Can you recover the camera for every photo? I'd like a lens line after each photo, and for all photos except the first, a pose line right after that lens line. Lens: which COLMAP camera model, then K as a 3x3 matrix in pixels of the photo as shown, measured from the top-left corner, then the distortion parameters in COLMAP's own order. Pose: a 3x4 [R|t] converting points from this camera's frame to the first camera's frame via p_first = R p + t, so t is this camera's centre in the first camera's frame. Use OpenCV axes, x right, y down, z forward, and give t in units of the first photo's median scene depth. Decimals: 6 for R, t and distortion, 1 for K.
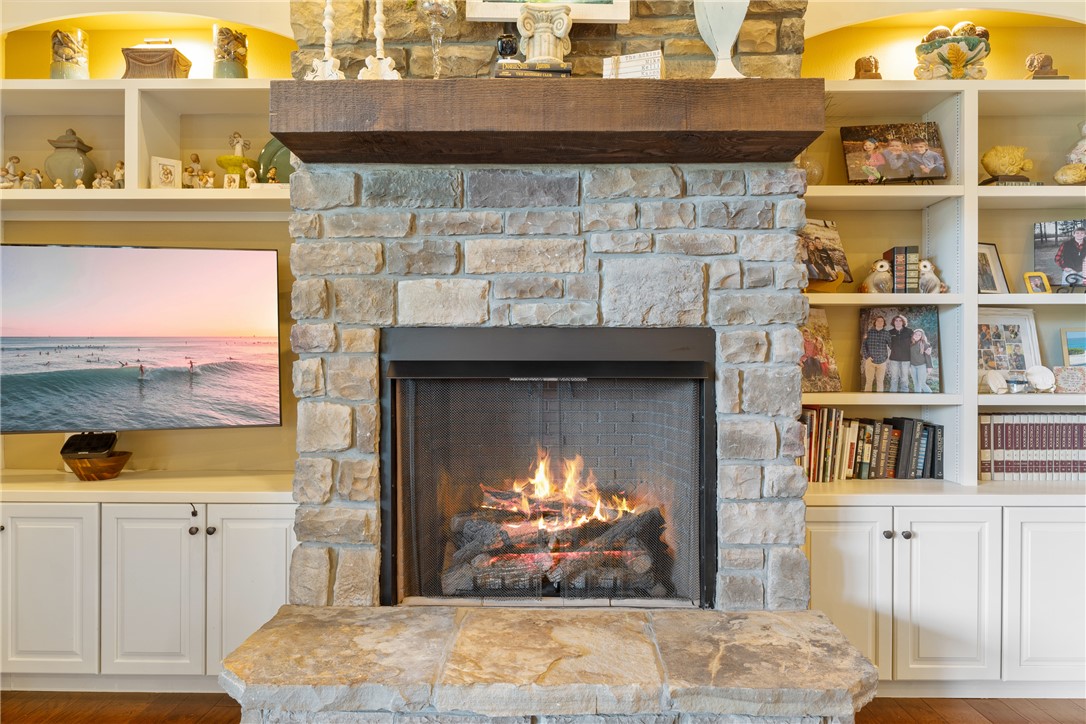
lens RADIAL K [[646.8, 0, 548.7], [0, 646.8, 367.4], [0, 0, 1]] dist [0.007555, 0.000622]
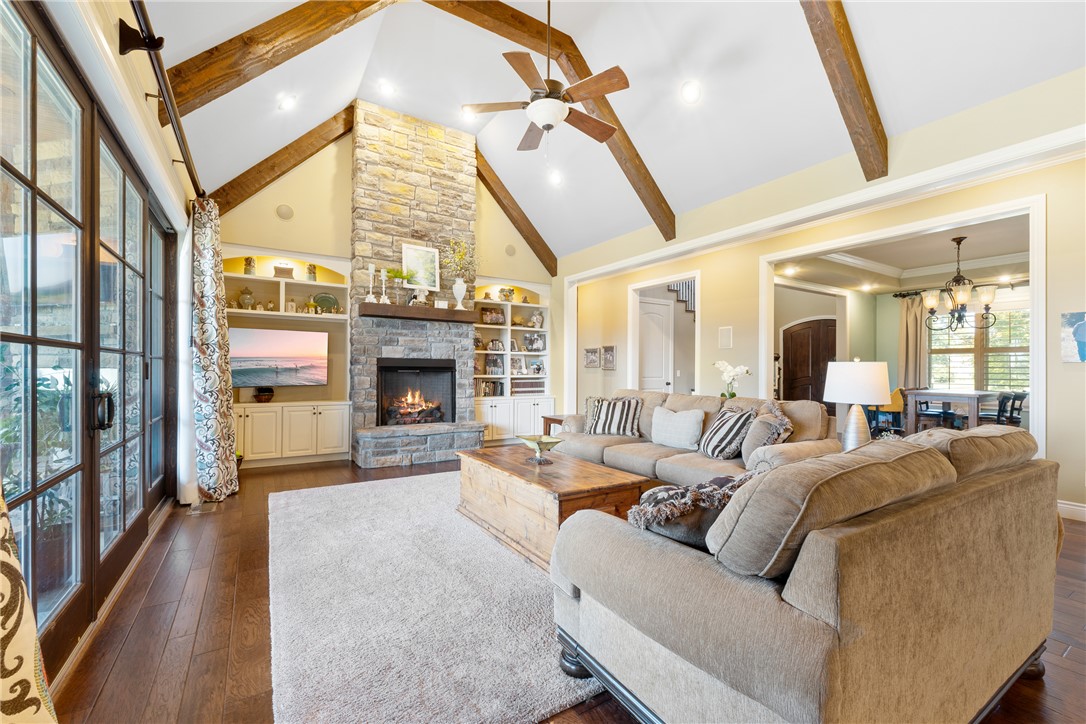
lens RADIAL K [[459.5, 0, 542.0], [0, 459.5, 366.3], [0, 0, 1]] dist [0.003373, 0.000263]
pose [[0.844967, 0.008480, 0.534751, -0.799014], [-0.004401, 0.999951, -0.008903, 0.010315], [-0.534800, 0.005169, 0.844963, -1.701837]]
